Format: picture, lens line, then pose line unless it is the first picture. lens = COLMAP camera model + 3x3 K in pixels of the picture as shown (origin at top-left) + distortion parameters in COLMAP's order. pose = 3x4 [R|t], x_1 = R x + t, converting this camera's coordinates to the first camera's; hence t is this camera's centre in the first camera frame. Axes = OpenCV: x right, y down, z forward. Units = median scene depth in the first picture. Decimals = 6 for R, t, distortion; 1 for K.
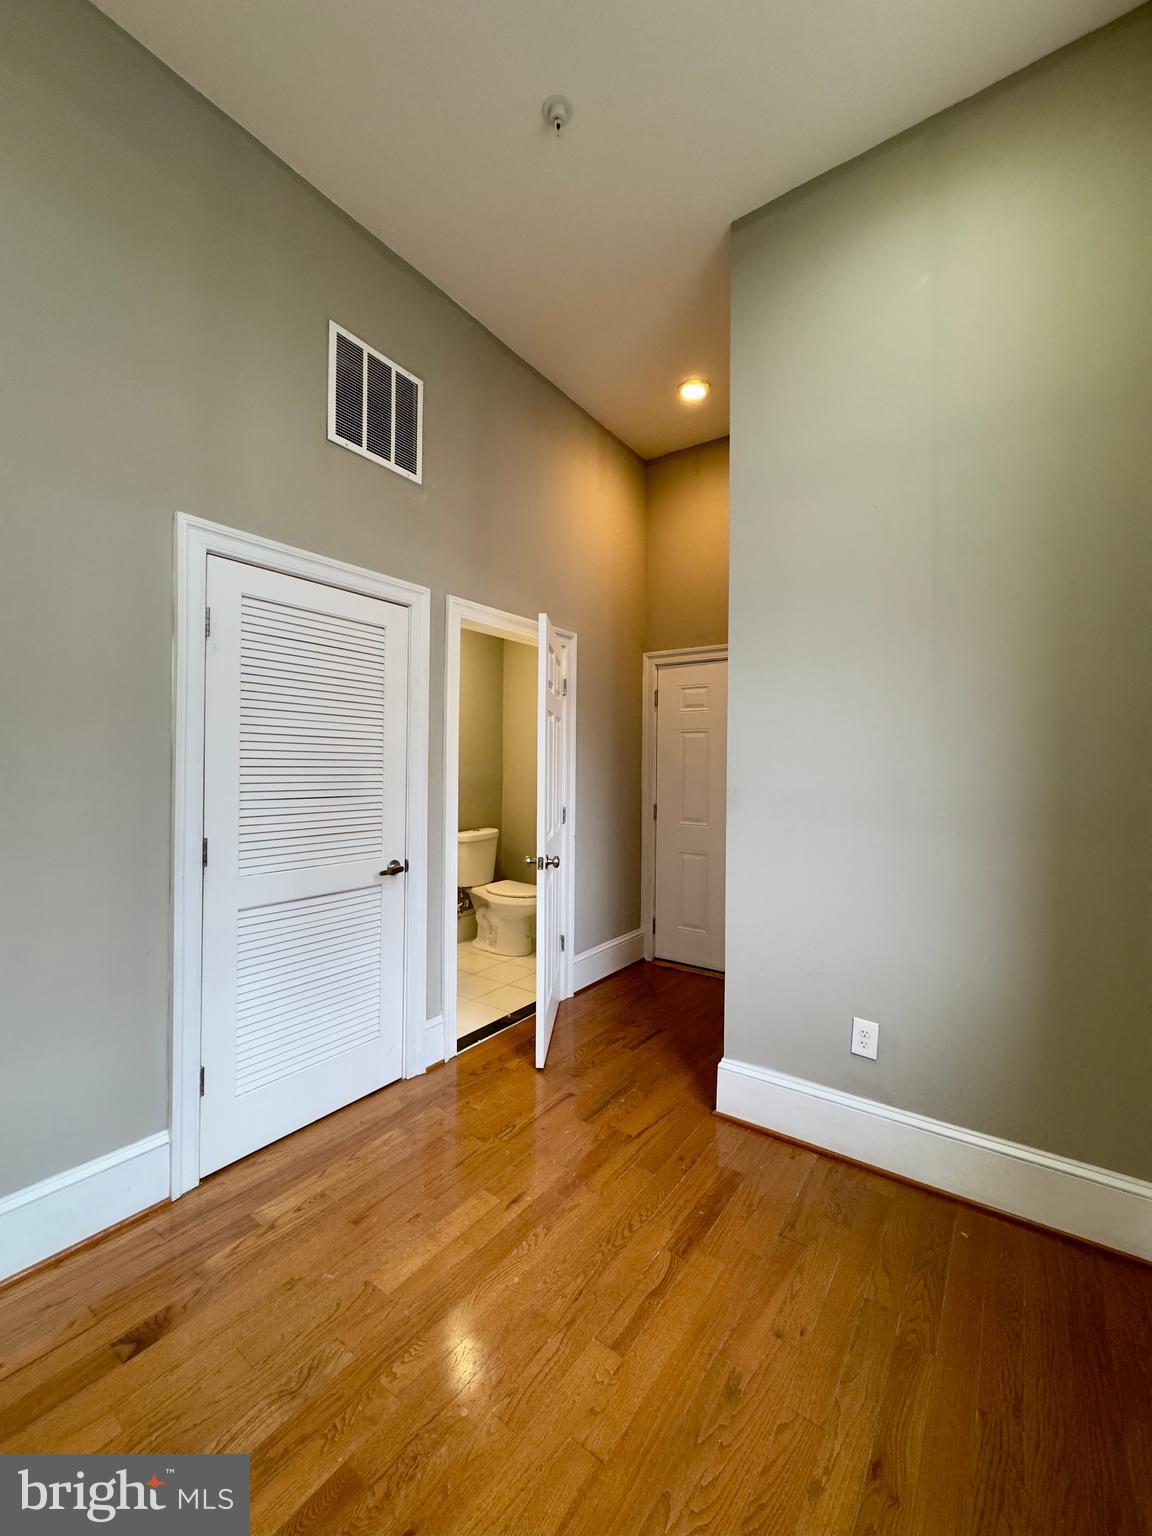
lens RADIAL K [[611.8, 0, 580.3], [0, 611.8, 766.5], [0, 0, 1]] dist [0.001834, -0.000593]
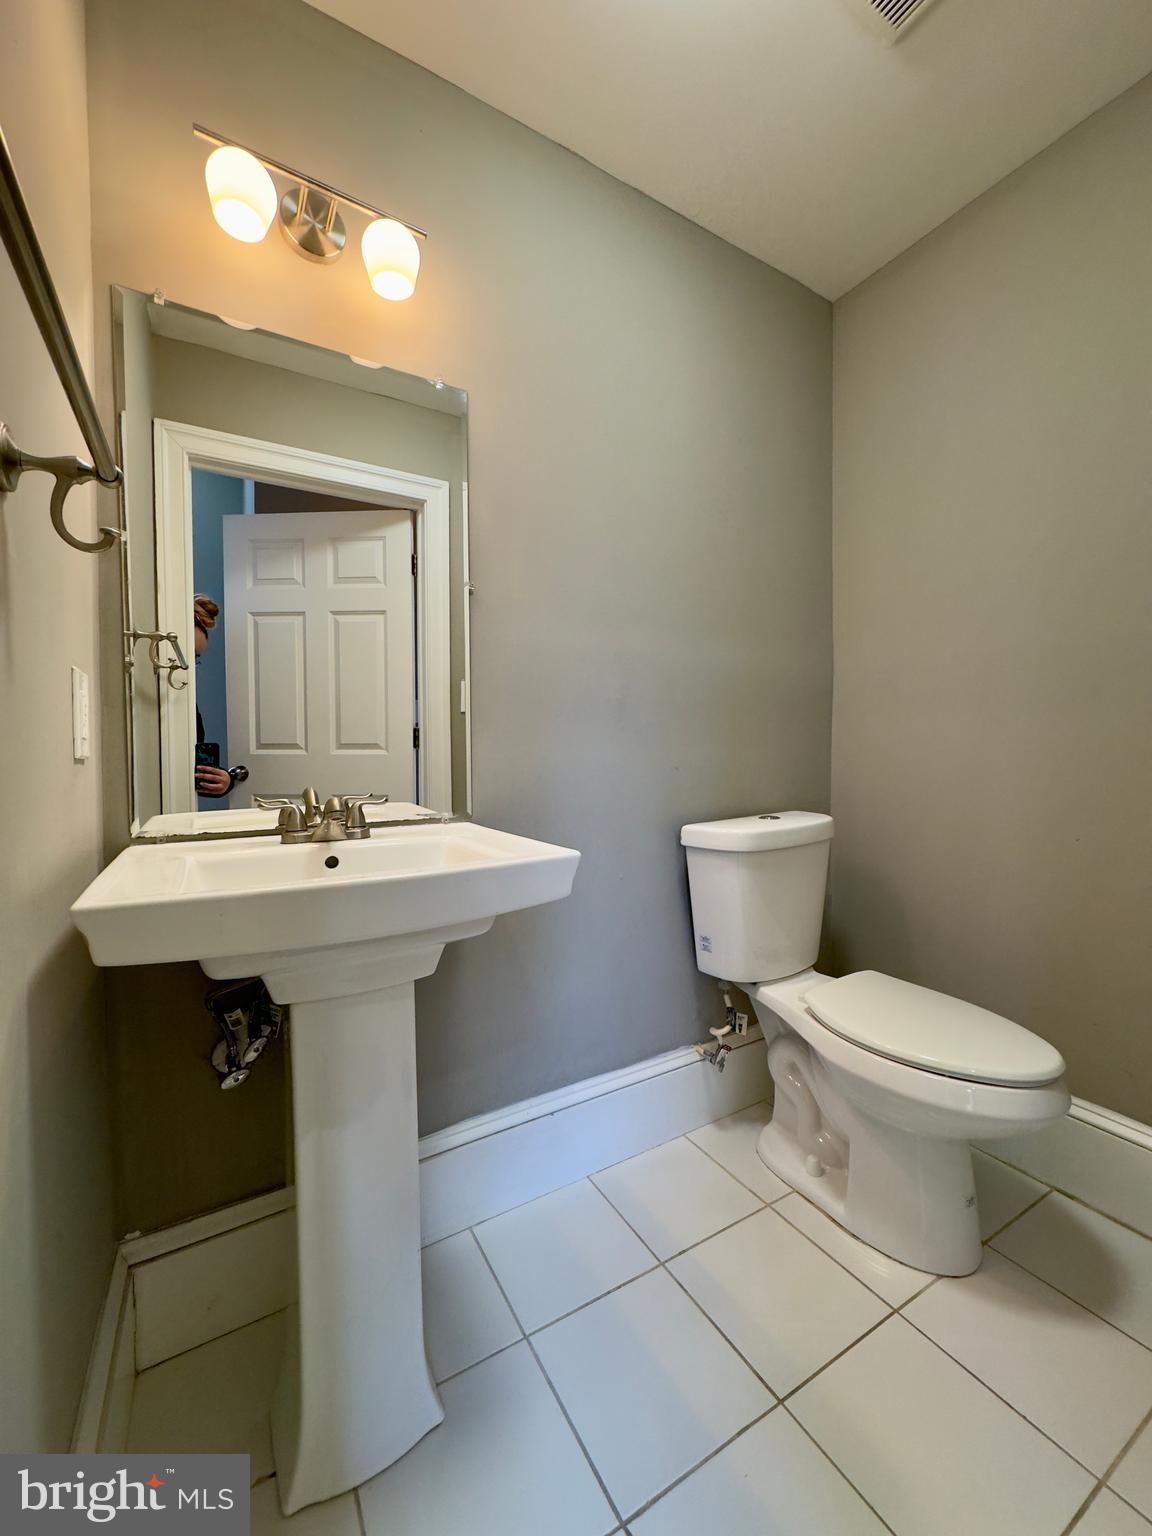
lens RADIAL K [[611.8, 0, 577.3], [0, 611.8, 764.3], [0, 0, 1]] dist [0.001834, -0.000593]
pose [[0.913454, -0.003667, -0.406926, -0.127363], [0.011469, 0.999794, 0.016736, 0.067087], [0.406780, -0.019955, 0.913308, 0.638541]]
